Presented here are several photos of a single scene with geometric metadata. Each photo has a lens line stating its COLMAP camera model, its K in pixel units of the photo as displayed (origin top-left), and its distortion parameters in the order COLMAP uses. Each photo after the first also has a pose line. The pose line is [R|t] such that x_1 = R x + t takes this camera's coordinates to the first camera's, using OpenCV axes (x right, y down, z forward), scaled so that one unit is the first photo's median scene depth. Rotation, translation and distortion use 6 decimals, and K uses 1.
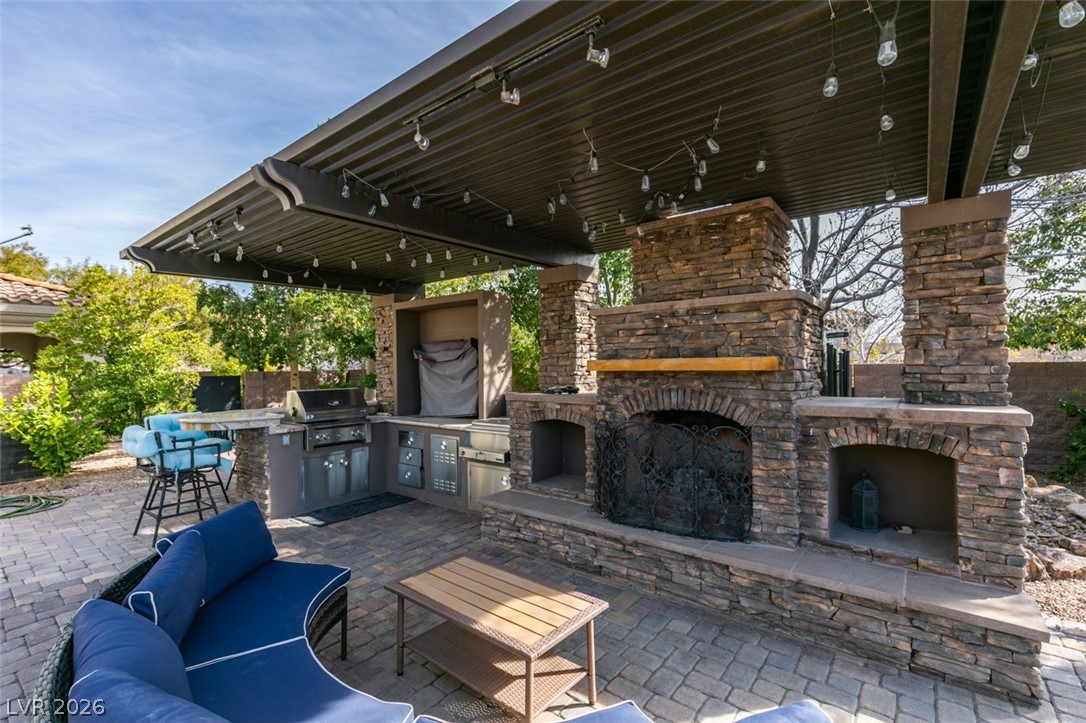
lens RADIAL K [[490.6, 0, 541.4], [0, 490.6, 362.7], [0, 0, 1]] dist [0.015482, -0.001388]
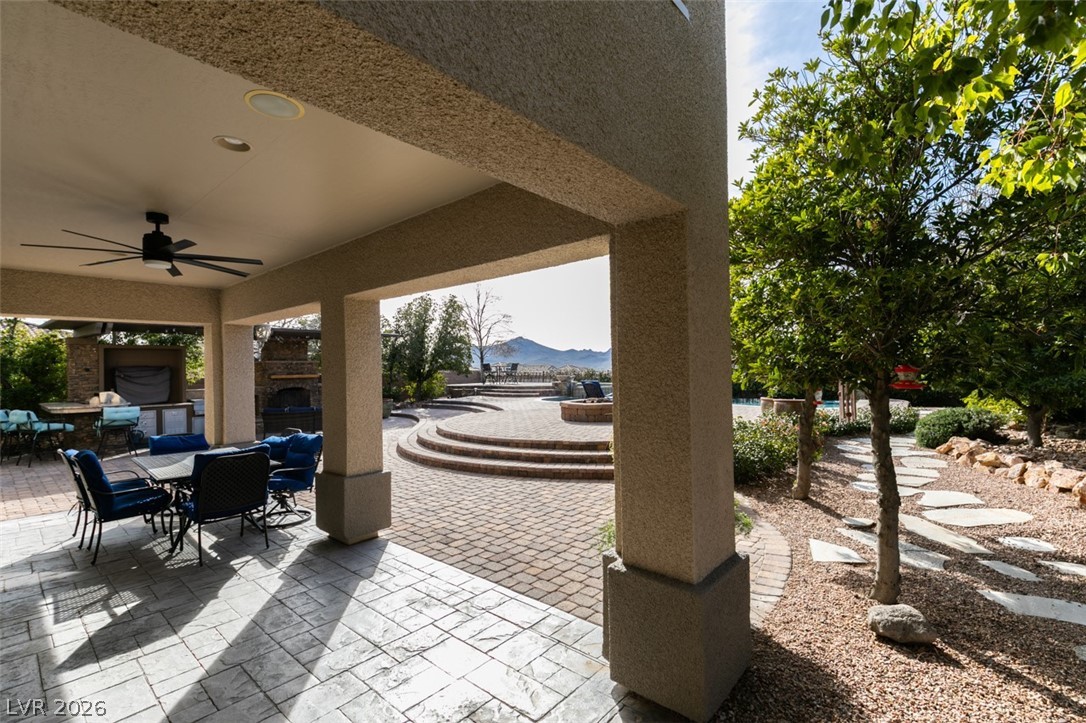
lens RADIAL K [[490.6, 0, 542.6], [0, 490.6, 364.8], [0, 0, 1]] dist [0.015482, -0.001388]
pose [[0.045836, 0.010324, 0.998896, -3.637895], [0.008321, 0.999908, -0.010716, -0.031615], [-0.998914, 0.008803, 0.045746, -1.224839]]
